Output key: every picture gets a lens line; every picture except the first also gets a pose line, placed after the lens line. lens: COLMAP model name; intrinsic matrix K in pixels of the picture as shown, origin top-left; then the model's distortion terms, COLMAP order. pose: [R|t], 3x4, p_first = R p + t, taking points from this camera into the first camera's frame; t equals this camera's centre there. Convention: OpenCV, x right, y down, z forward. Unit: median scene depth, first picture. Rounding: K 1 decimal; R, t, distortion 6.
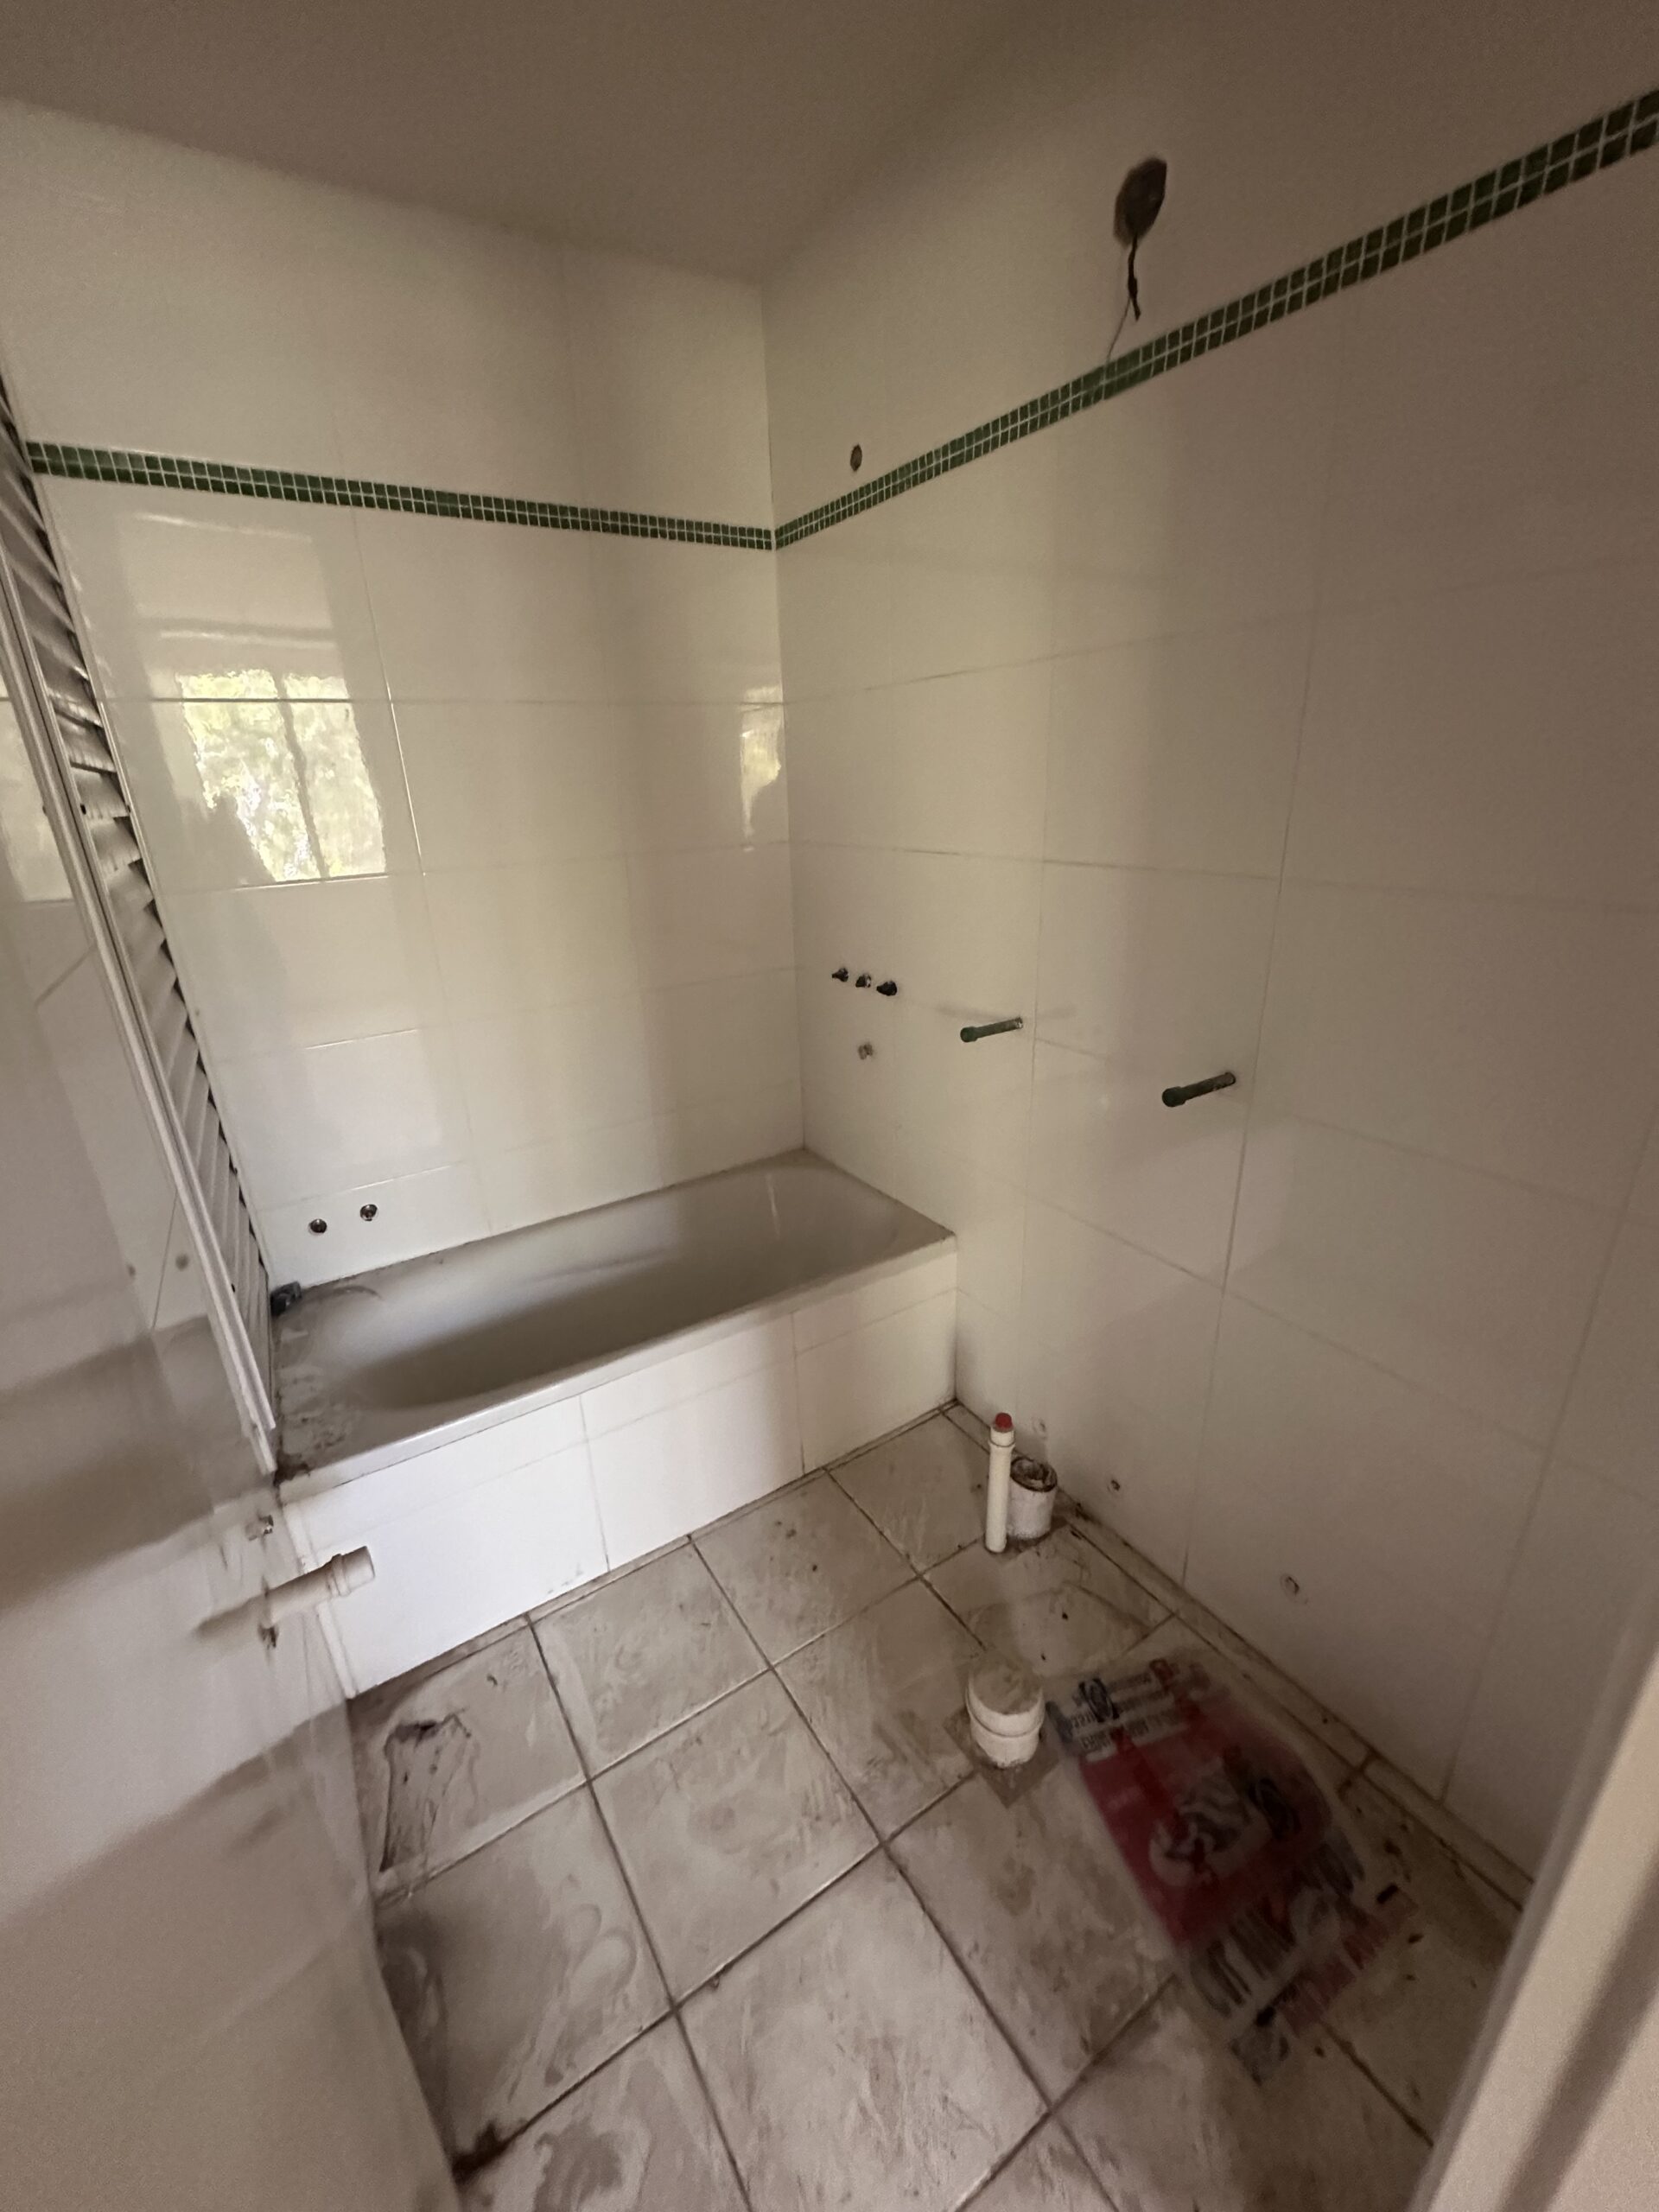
lens RADIAL K [[886.0, 0, 829.5], [0, 886.0, 1106.0], [0, 0, 1]] dist [-0.001047, 0.000382]
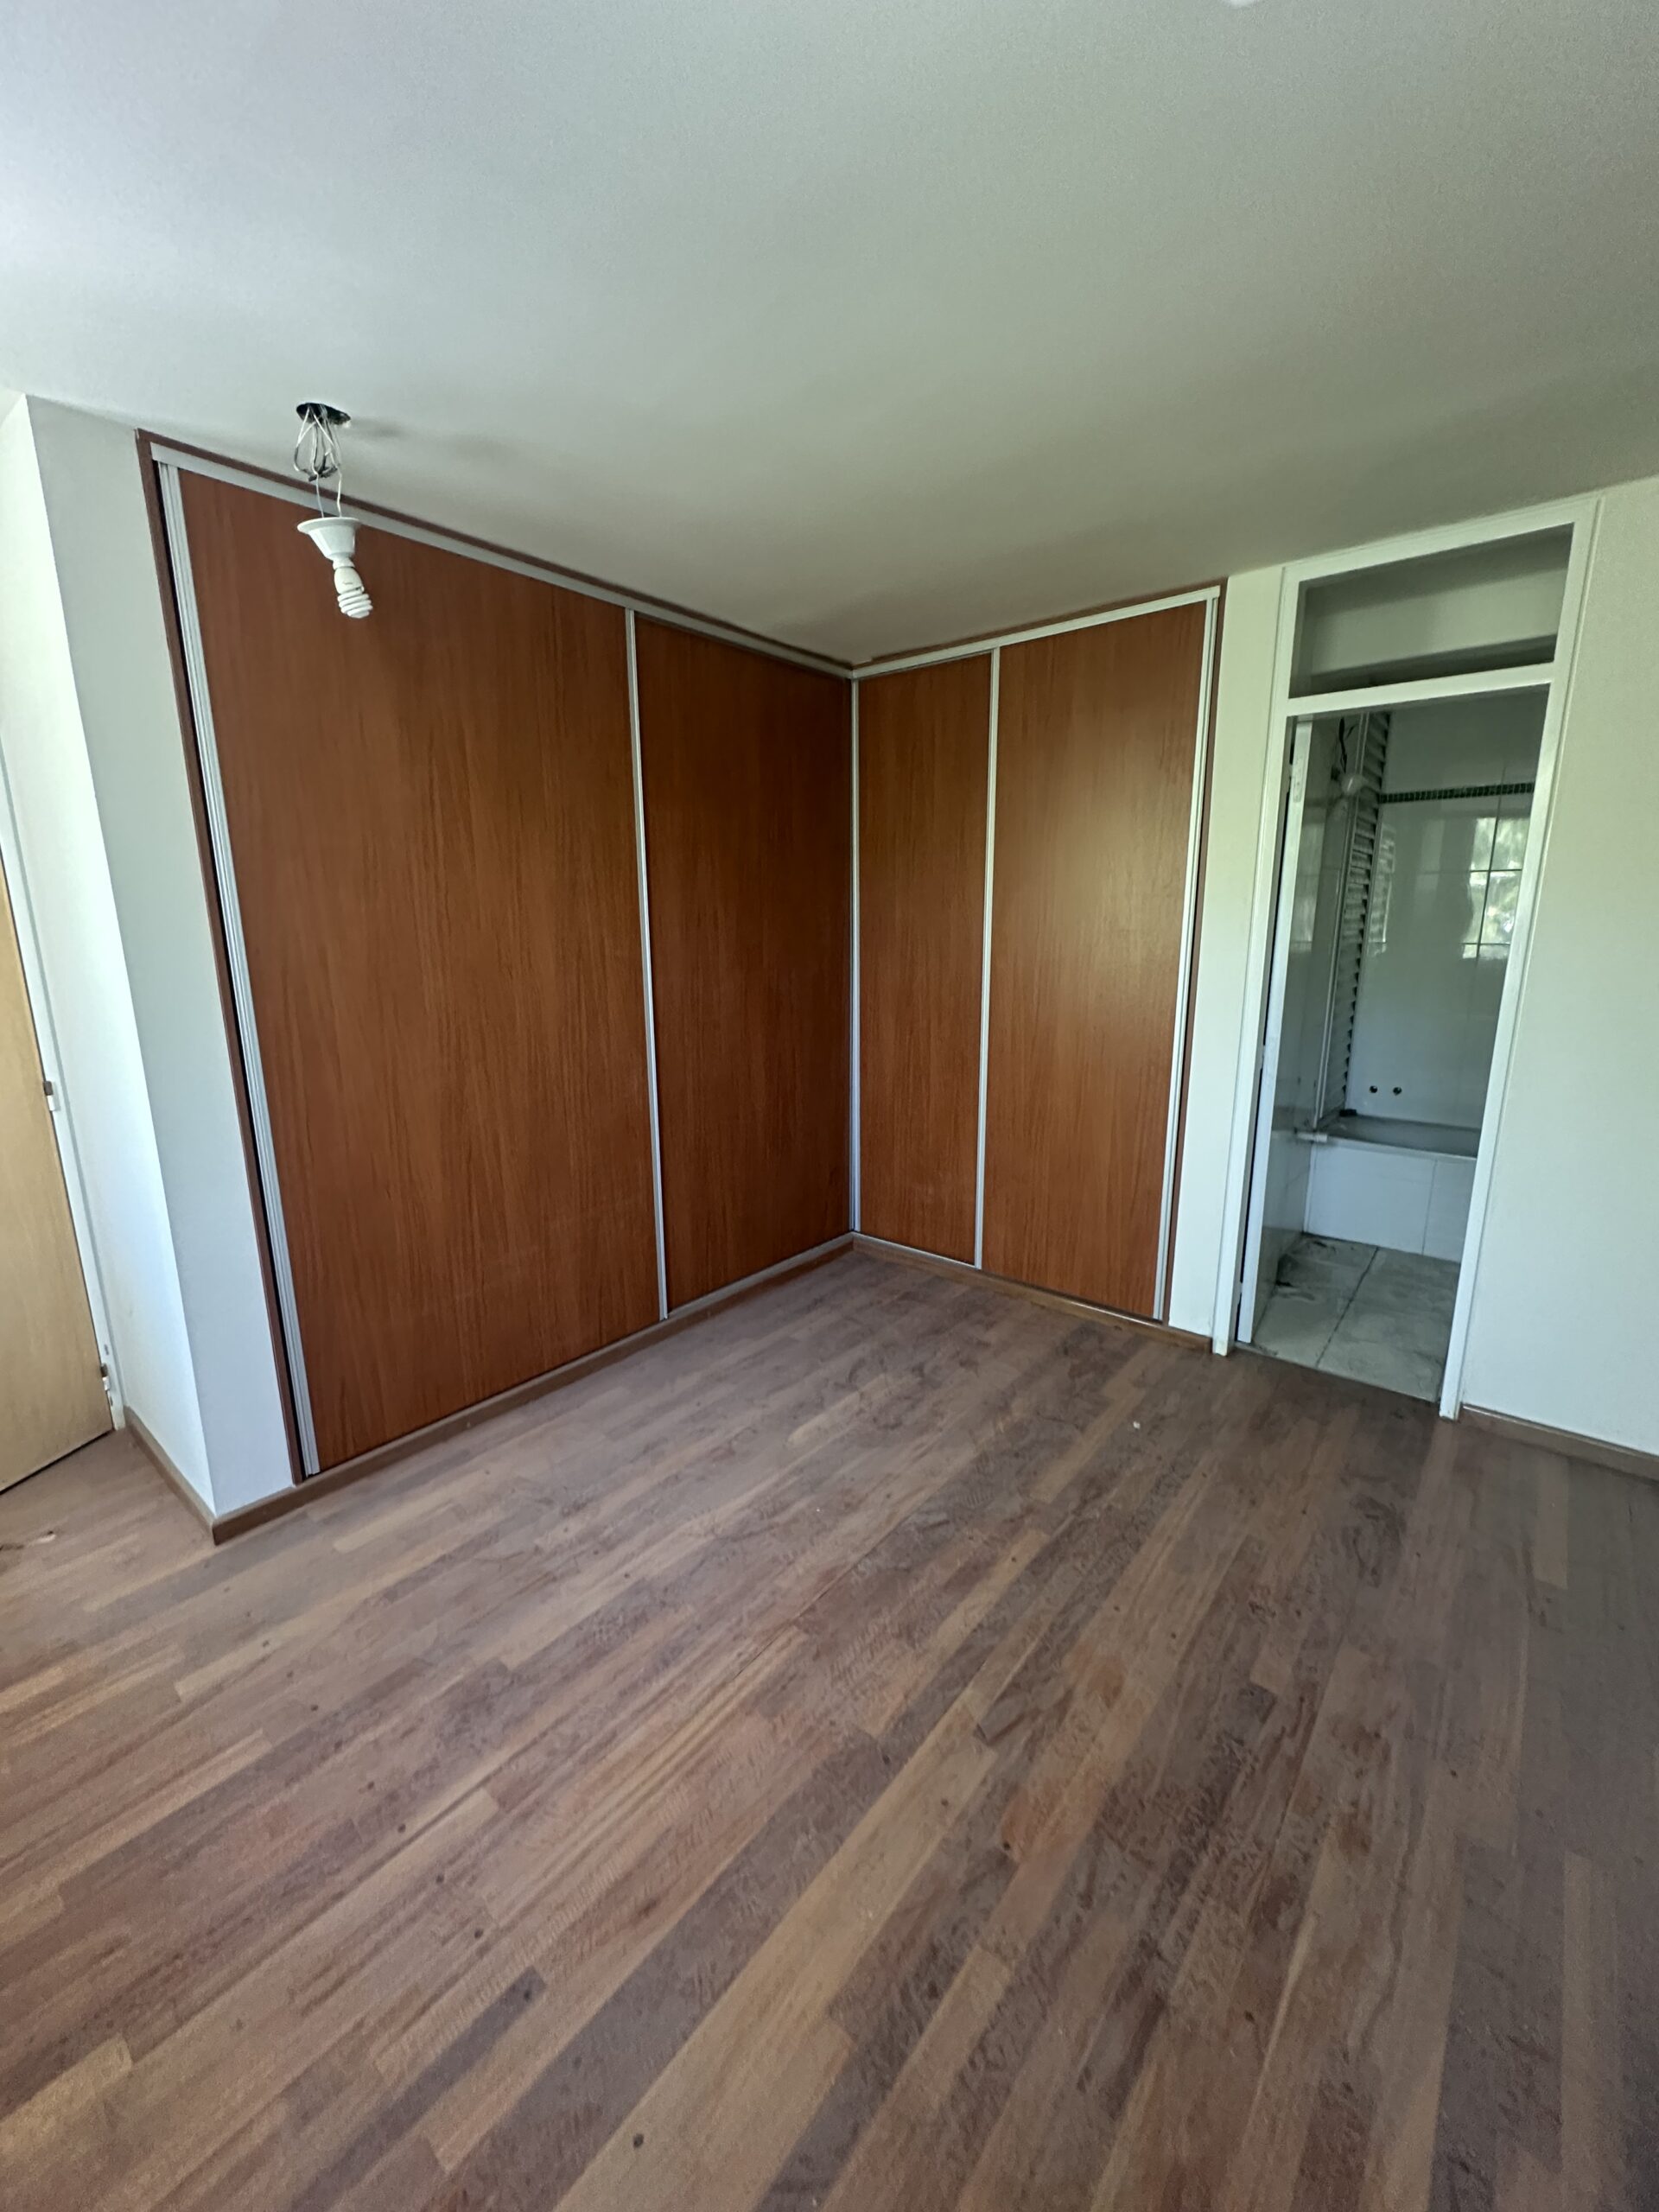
lens RADIAL K [[886.0, 0, 829.5], [0, 886.0, 1106.0], [0, 0, 1]] dist [-0.001047, 0.000382]
pose [[0.309467, 0.232738, -0.921988, 1.132188], [-0.331227, 0.935247, 0.124908, 0.359568], [0.891358, 0.266733, 0.366518, -1.110730]]
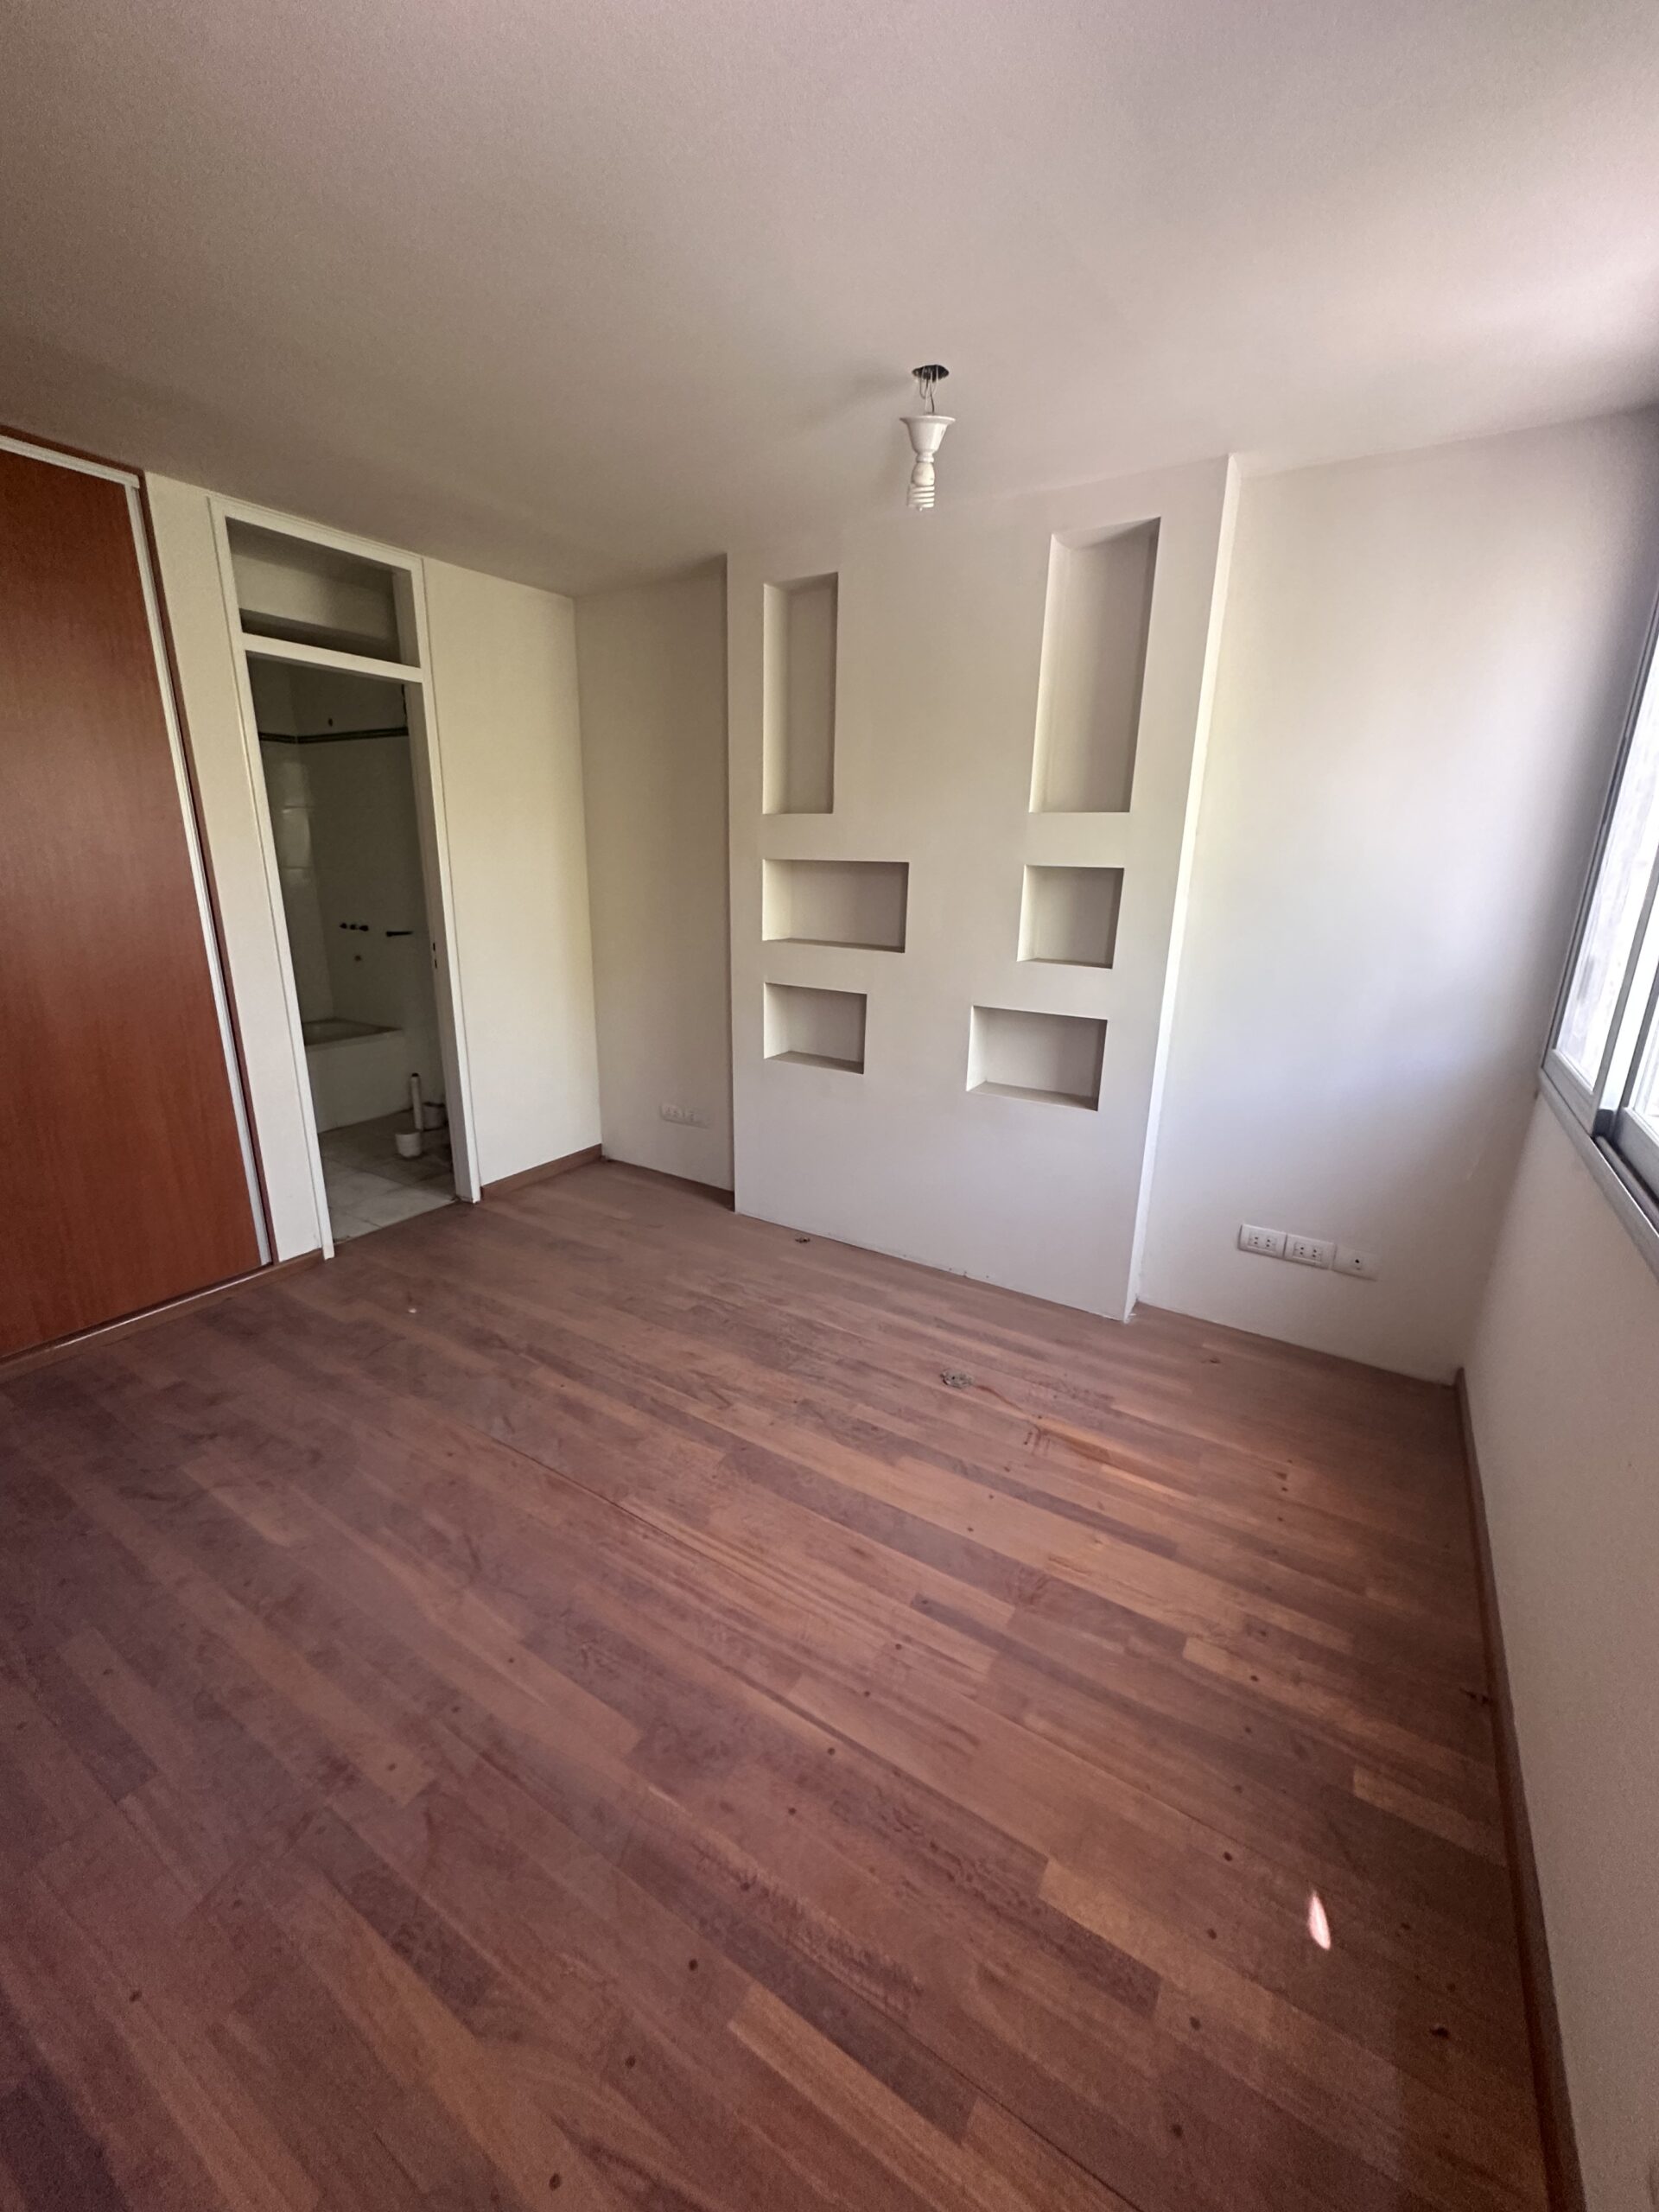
lens RADIAL K [[886.0, 0, 829.5], [0, 886.0, 1106.0], [0, 0, 1]] dist [-0.001047, 0.000382]
pose [[0.900503, -0.070898, 0.429032, 0.147724], [0.101908, 0.993551, -0.049711, 0.633928], [-0.422740, 0.088486, 0.901921, -1.760991]]
